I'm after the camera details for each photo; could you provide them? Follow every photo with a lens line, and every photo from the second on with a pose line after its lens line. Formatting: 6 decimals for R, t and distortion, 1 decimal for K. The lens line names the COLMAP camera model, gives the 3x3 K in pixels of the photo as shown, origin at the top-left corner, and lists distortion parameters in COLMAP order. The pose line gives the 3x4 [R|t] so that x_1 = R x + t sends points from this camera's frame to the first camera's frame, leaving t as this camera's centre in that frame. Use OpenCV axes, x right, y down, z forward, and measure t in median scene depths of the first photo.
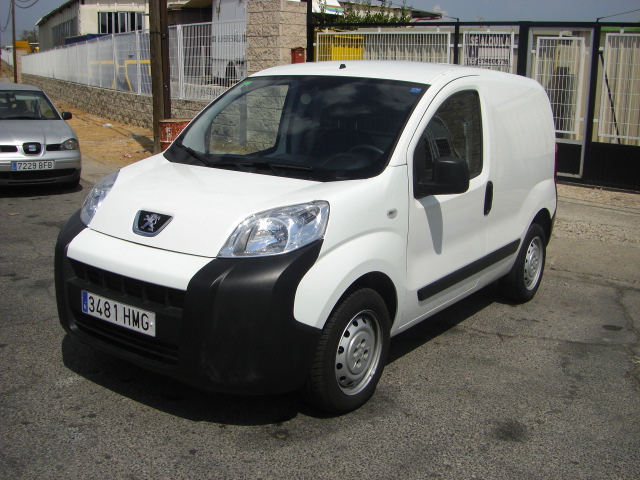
lens RADIAL K [[722.2, 0, 315.3], [0, 722.2, 241.4], [0, 0, 1]] dist [-0.141786, 0.000000]
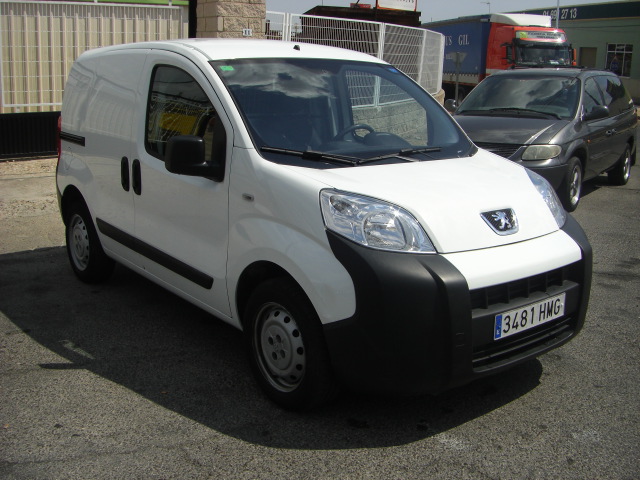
lens RADIAL K [[722.2, 0, 304.3], [0, 722.2, 240.0], [0, 0, 1]] dist [-0.141786, 0.000000]
pose [[0.289053, -0.258036, 0.921882, -1.193402], [0.206117, 0.957178, 0.203288, -0.249886], [-0.934860, 0.131255, 0.329861, 0.929317]]
